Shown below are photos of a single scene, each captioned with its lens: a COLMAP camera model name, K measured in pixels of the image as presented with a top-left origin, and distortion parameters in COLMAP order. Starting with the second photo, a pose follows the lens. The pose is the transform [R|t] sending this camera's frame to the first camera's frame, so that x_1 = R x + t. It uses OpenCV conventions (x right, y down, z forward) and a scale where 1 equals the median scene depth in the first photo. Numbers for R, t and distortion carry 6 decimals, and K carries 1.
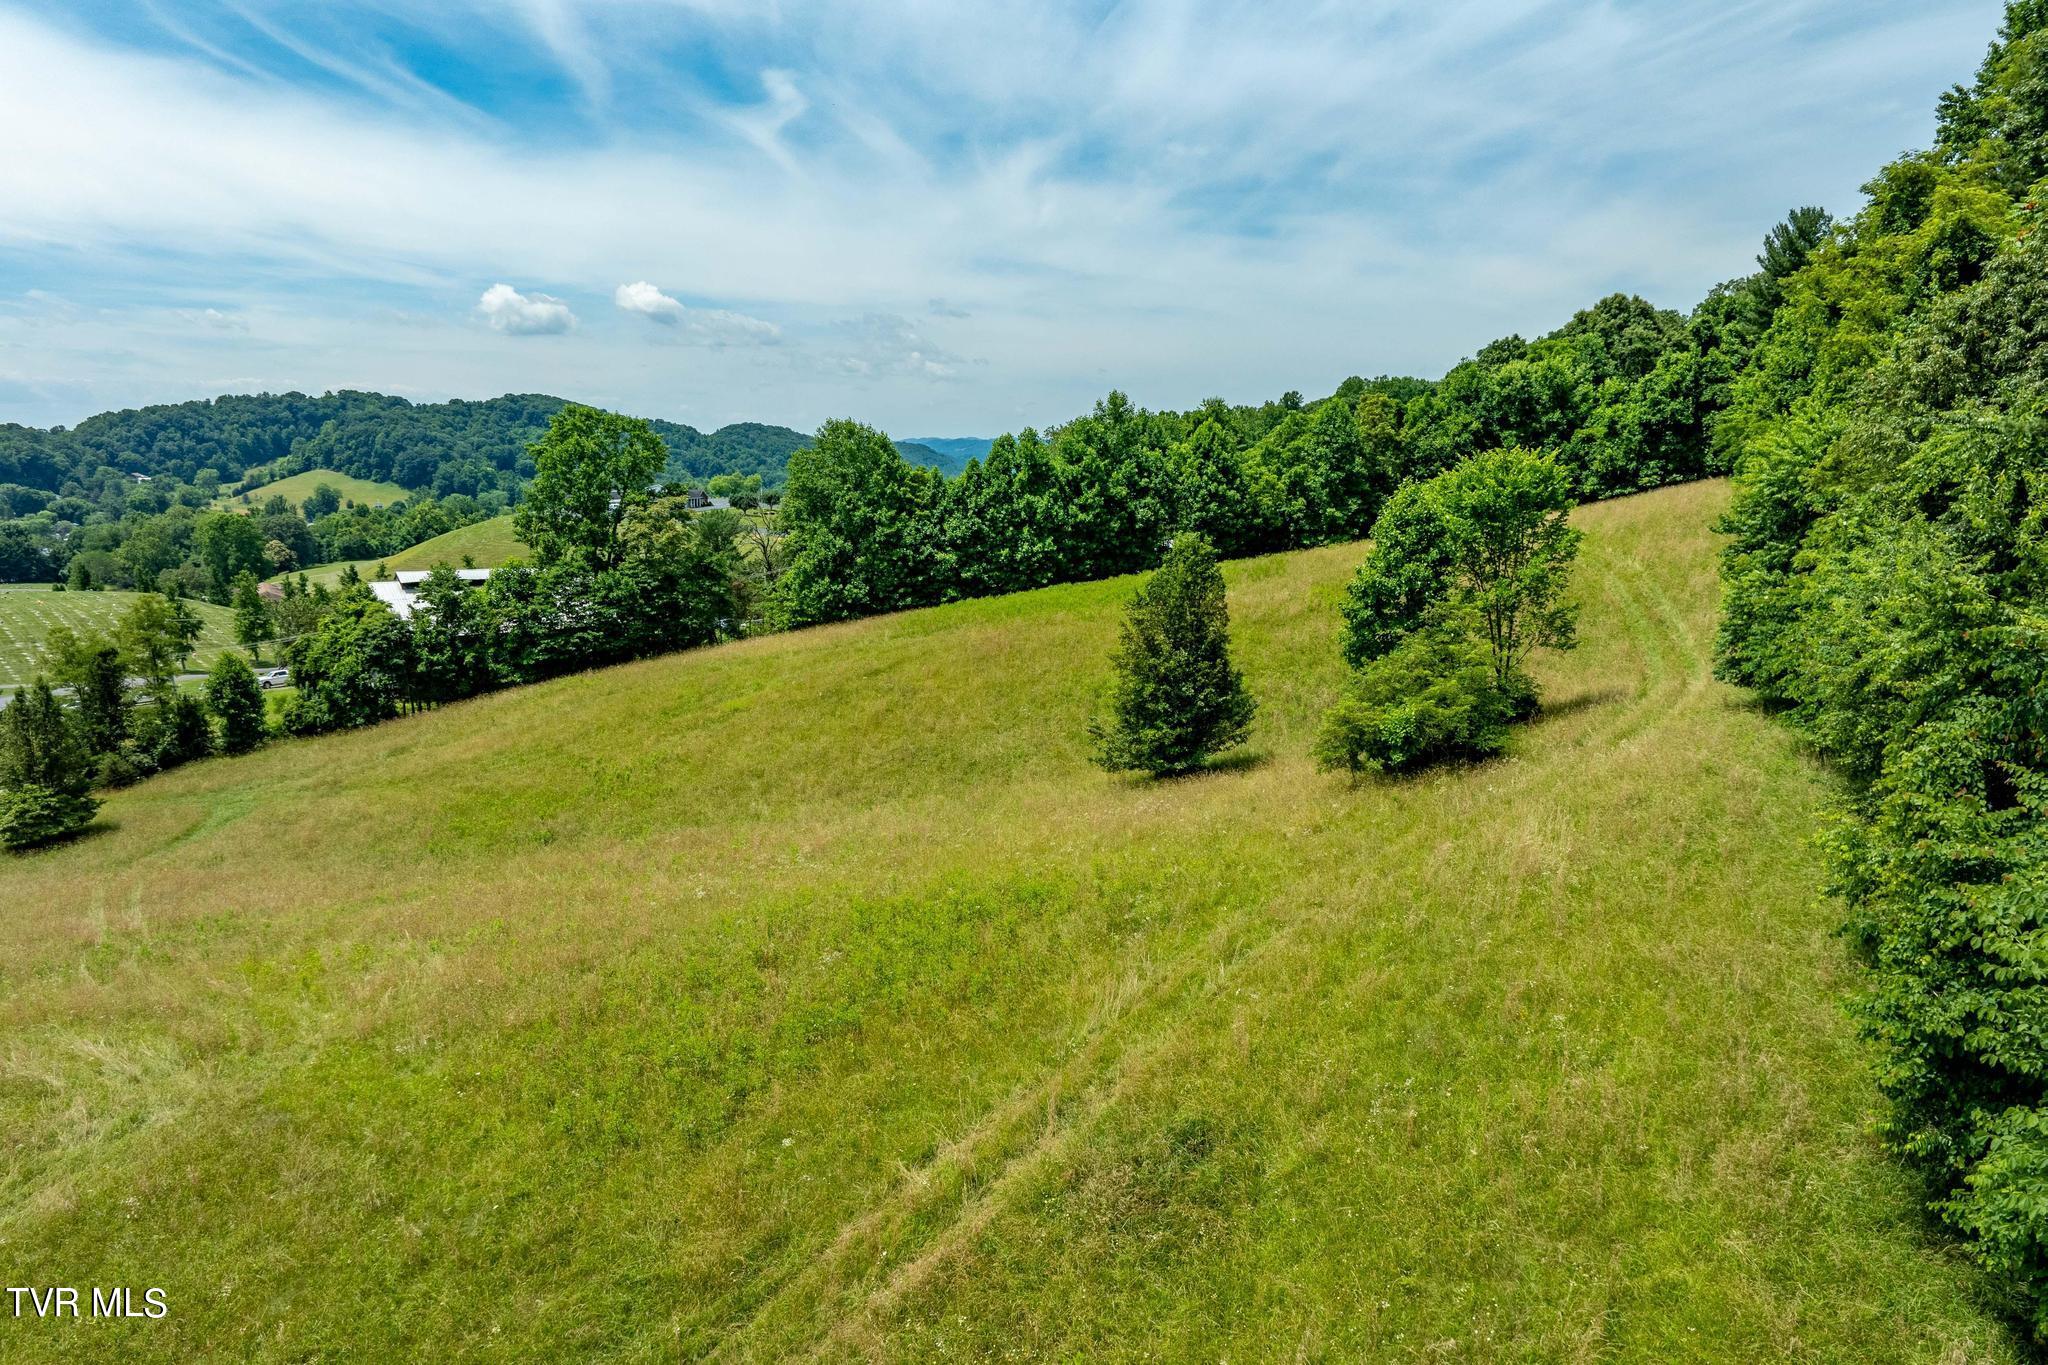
lens RADIAL K [[1513.0, 0, 1014.4], [0, 1513.0, 746.5], [0, 0, 1]] dist [-0.034806, -0.005551]
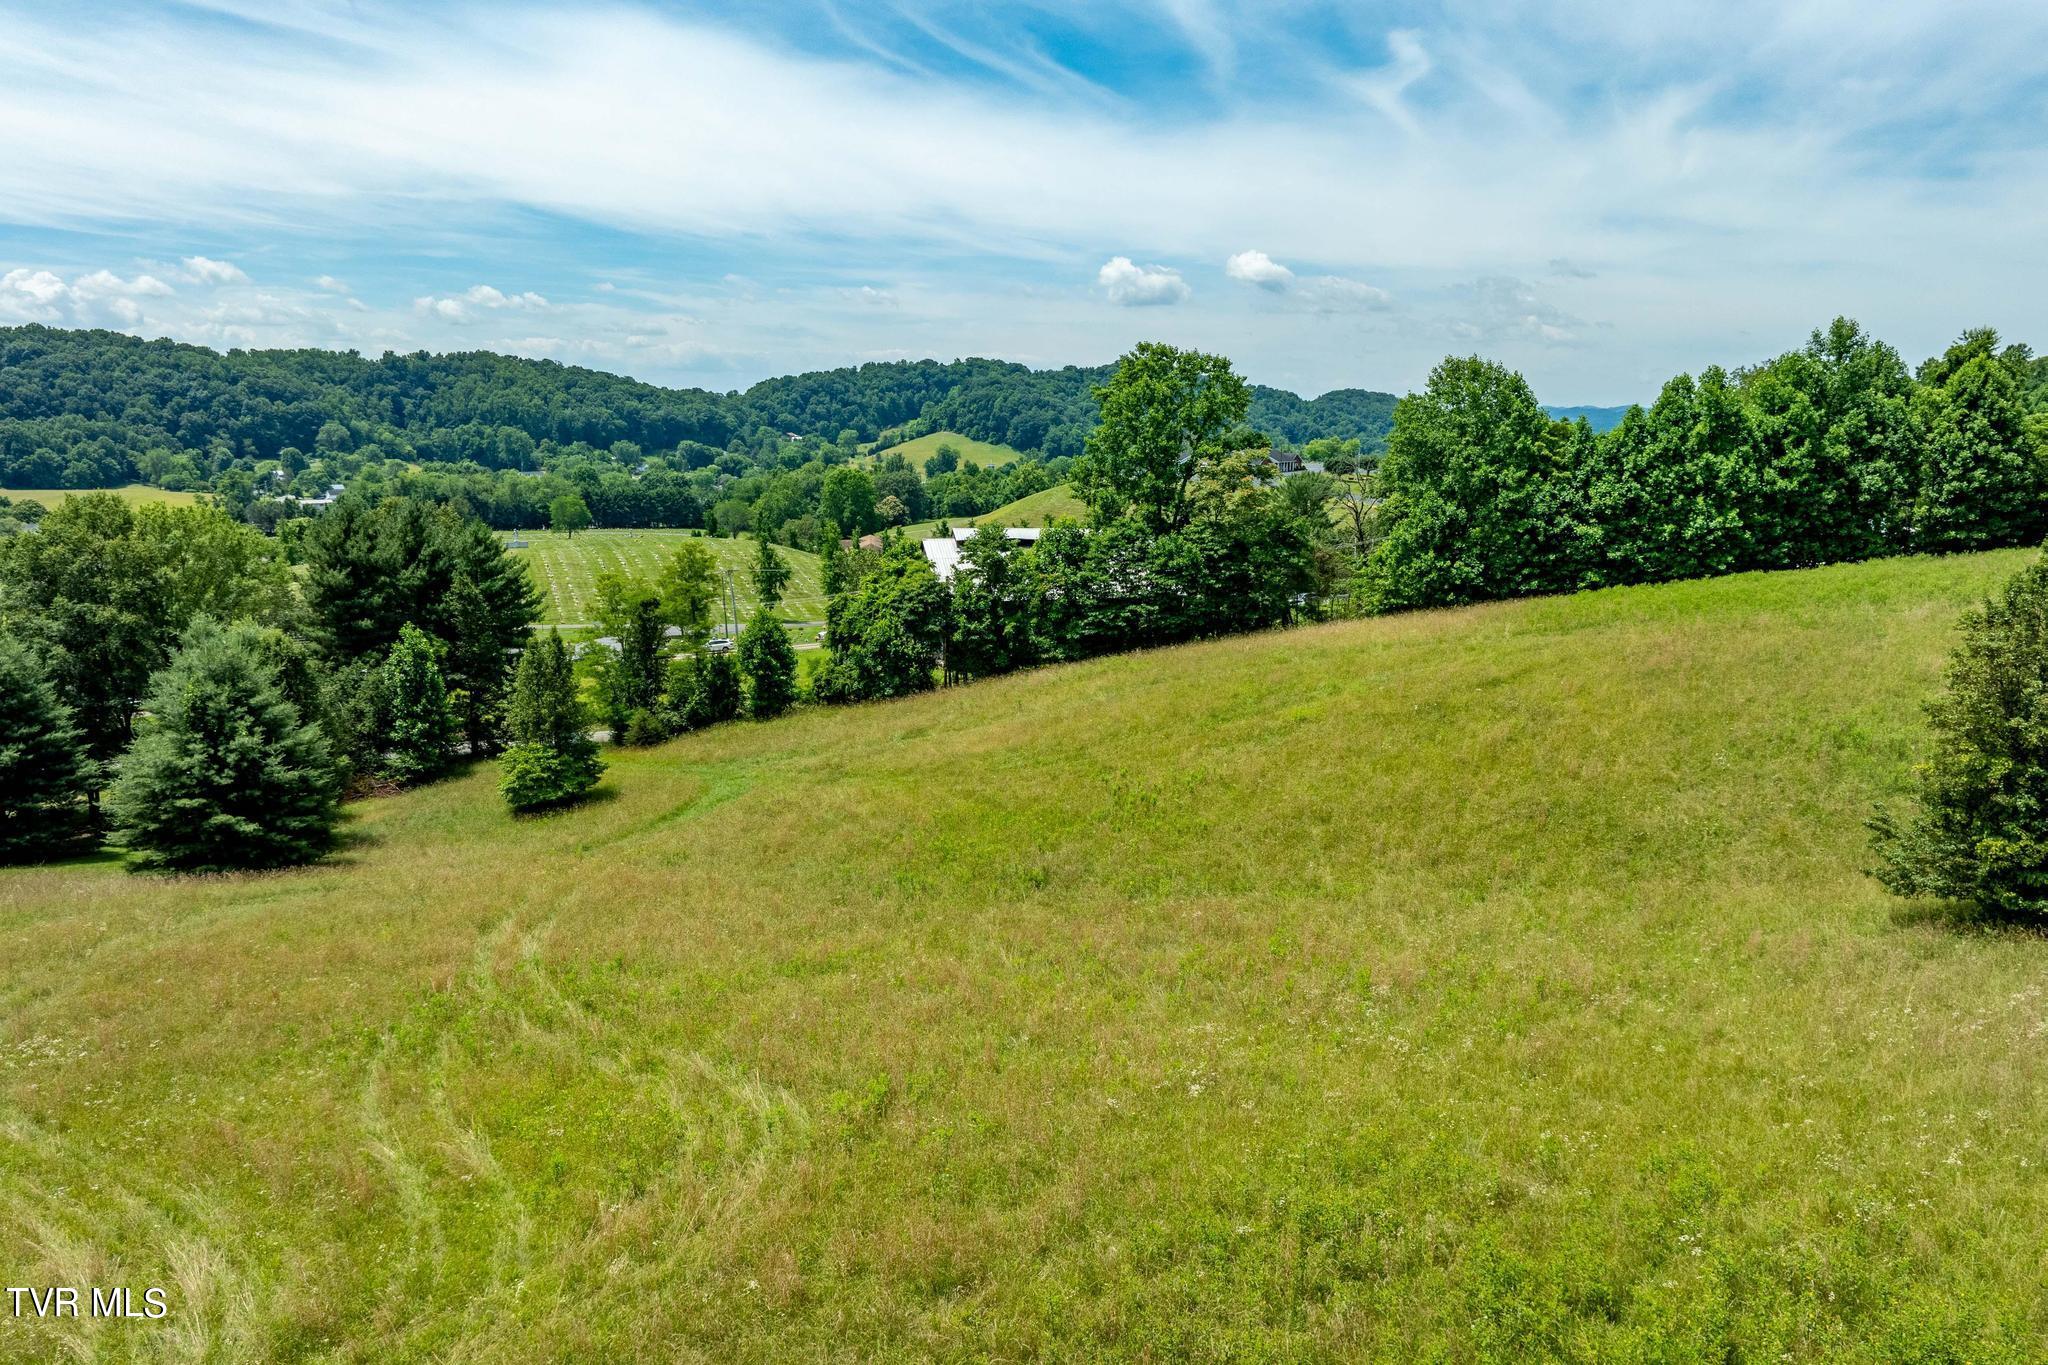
lens RADIAL K [[1513.0, 0, 1014.4], [0, 1513.0, 746.5], [0, 0, 1]] dist [-0.034806, -0.005551]
pose [[0.926834, 0.081078, -0.366613, -0.026177], [-0.073414, 0.996693, 0.034824, -0.019160], [0.368225, -0.005361, 0.929721, 0.163216]]
